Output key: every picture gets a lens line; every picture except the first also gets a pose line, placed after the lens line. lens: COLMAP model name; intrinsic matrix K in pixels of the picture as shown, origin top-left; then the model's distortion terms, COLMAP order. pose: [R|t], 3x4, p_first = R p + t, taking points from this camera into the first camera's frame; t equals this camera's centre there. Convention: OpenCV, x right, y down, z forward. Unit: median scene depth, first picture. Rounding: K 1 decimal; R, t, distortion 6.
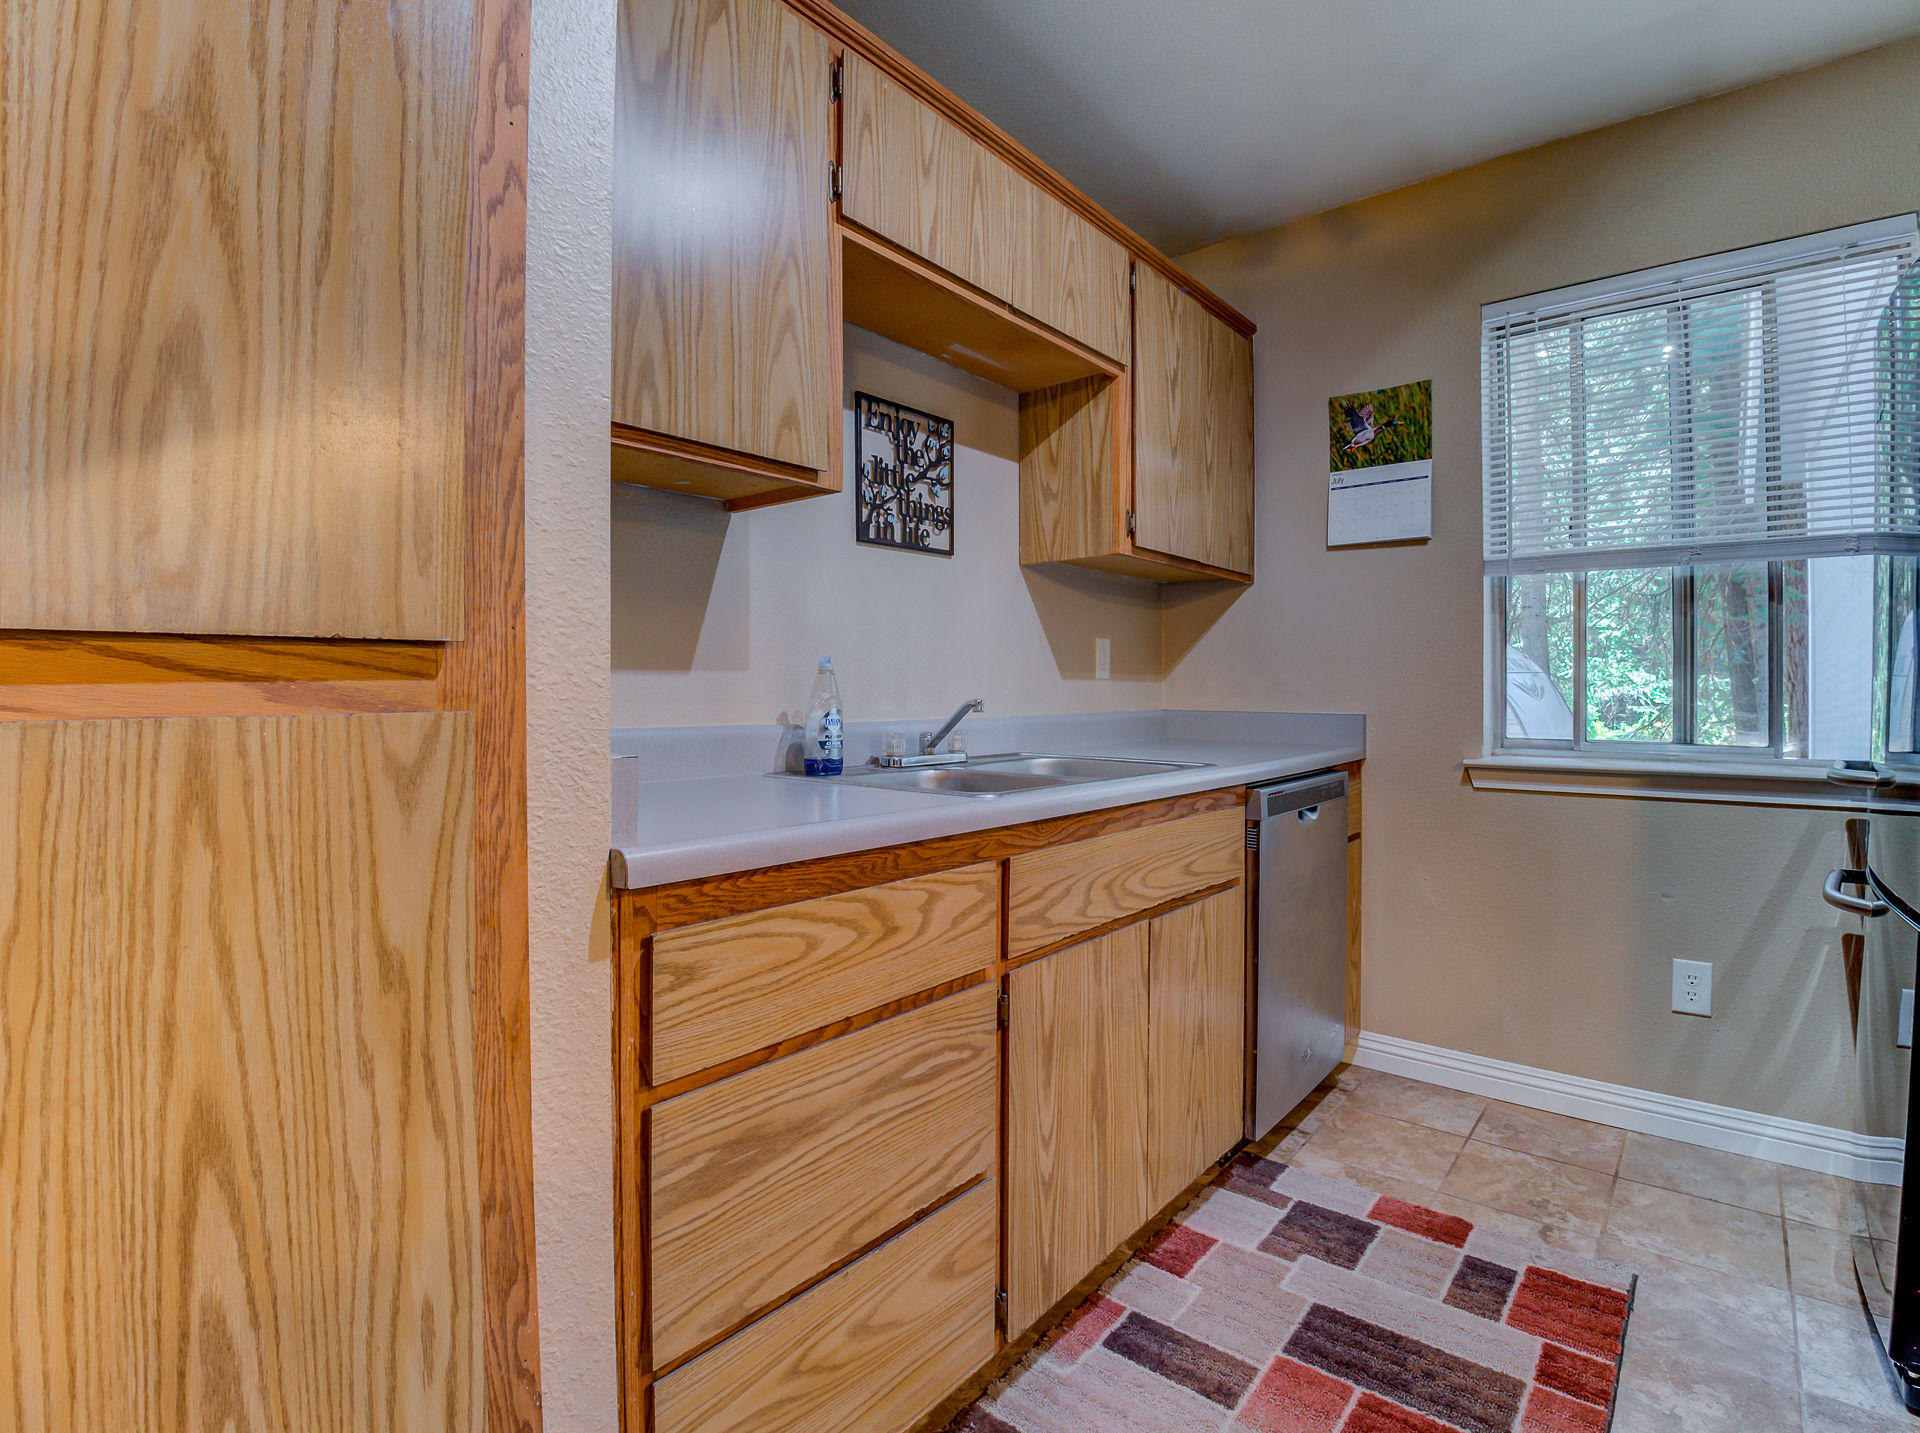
lens RADIAL K [[959.3, 0, 995.3], [0, 959.3, 688.3], [0, 0, 1]] dist [-0.019663, -0.015866]
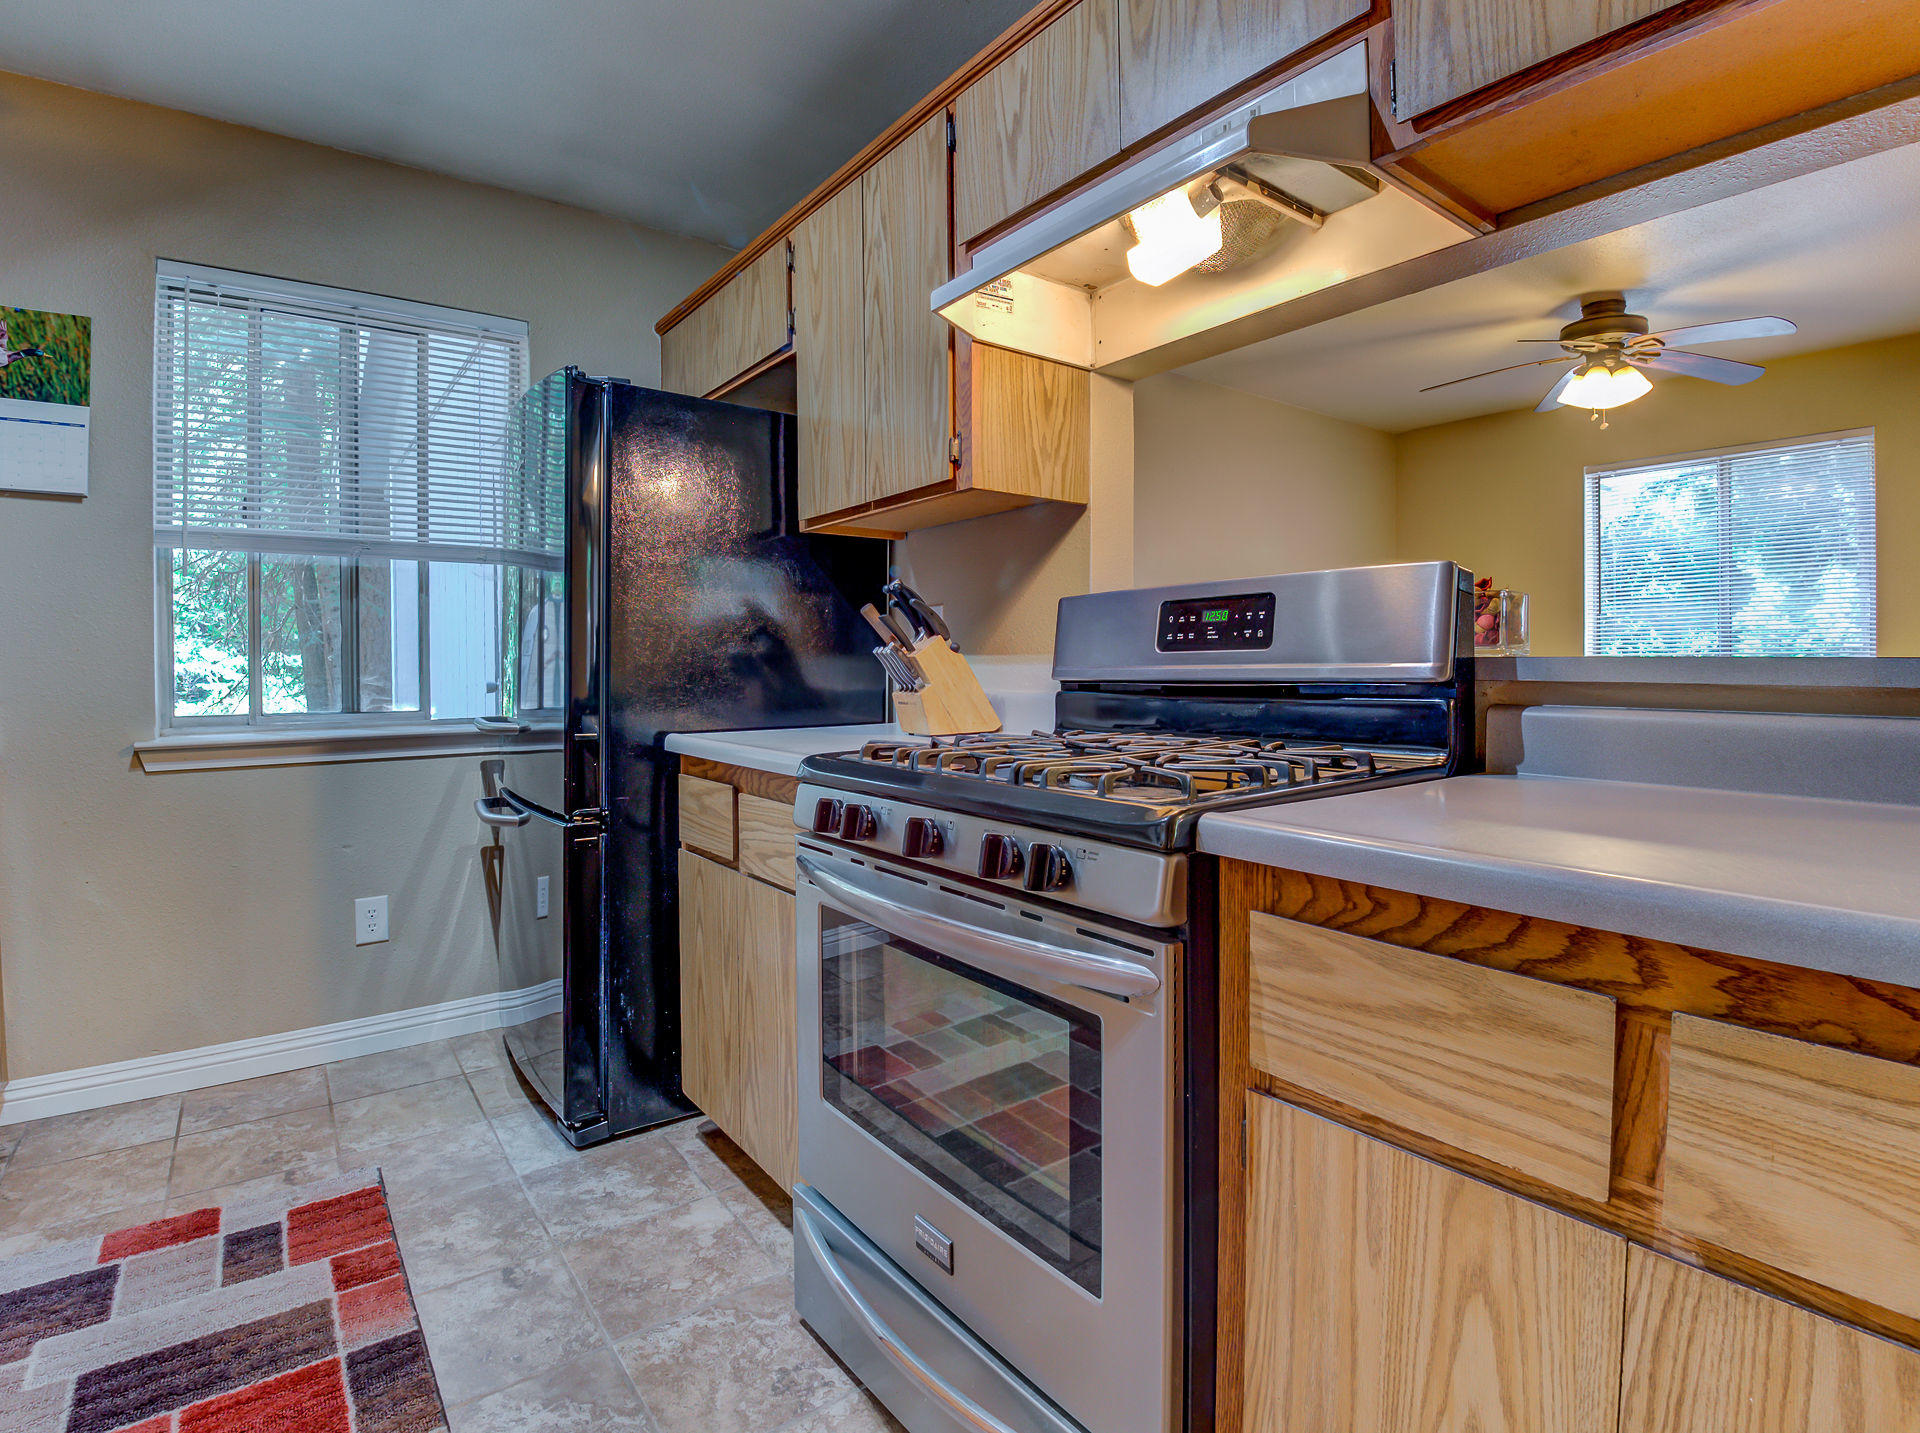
lens RADIAL K [[917.6, 0, 956.2], [0, 917.6, 688.5], [0, 0, 1]] dist [-0.032919, -0.000495]
pose [[0.248512, -0.030731, 0.968141, -0.192753], [0.006215, 0.999527, 0.030132, 0.000826], [-0.968609, -0.001471, 0.248586, 0.021517]]
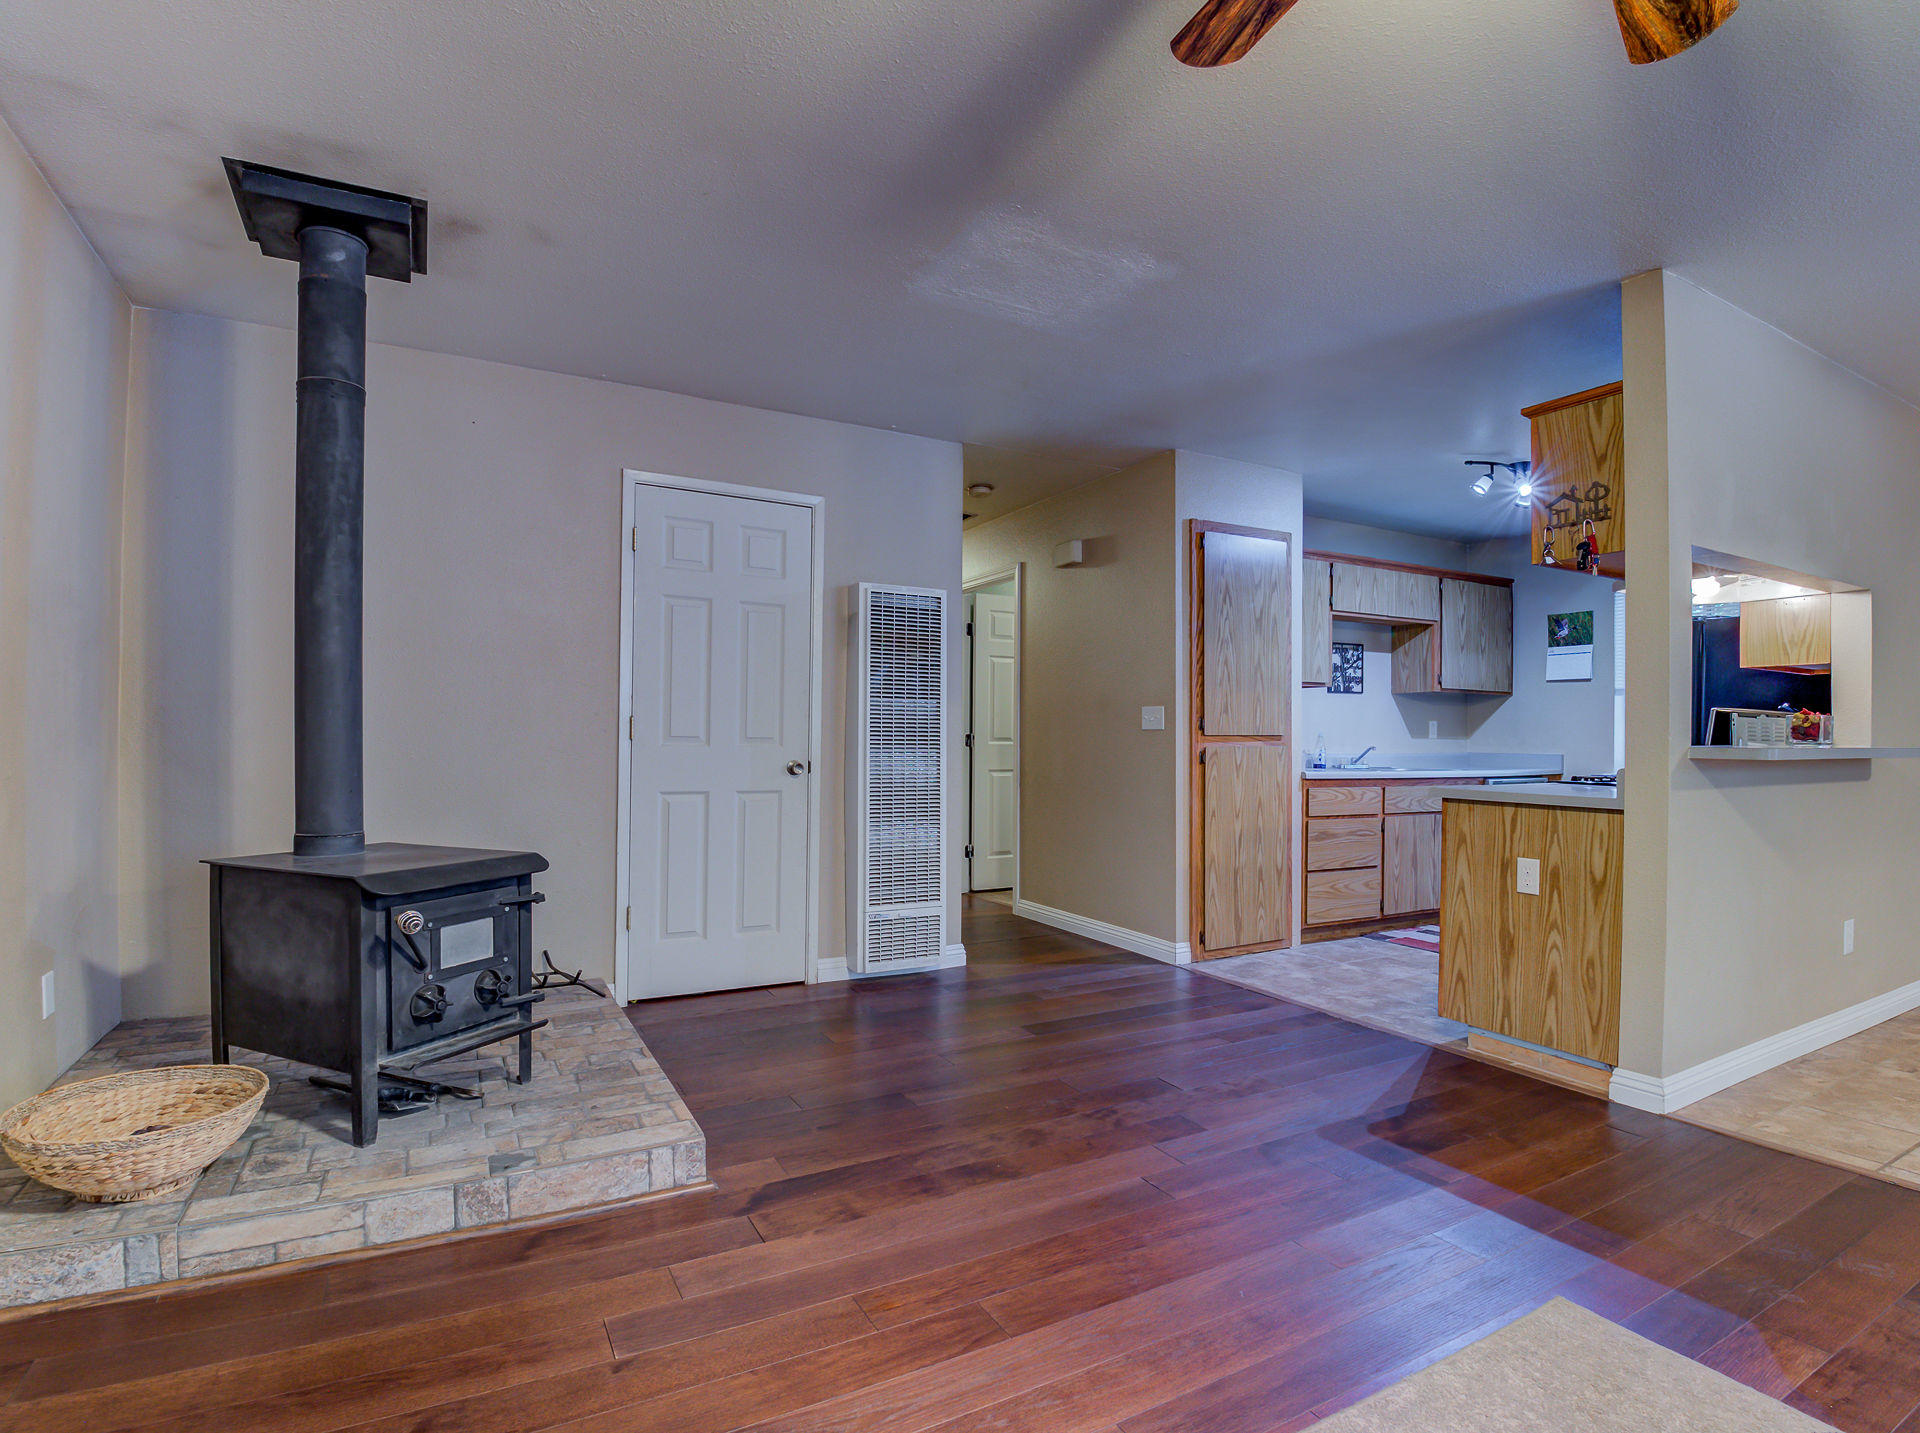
lens RADIAL K [[979.2, 0, 827.6], [0, 979.2, 743.4], [0, 0, 1]] dist [-0.027058, -0.000864]
pose [[0.871227, 0.004919, -0.490856, -0.017431], [-0.003837, 0.999987, 0.003210, -0.001736], [0.490865, -0.000913, 0.871235, -2.529527]]
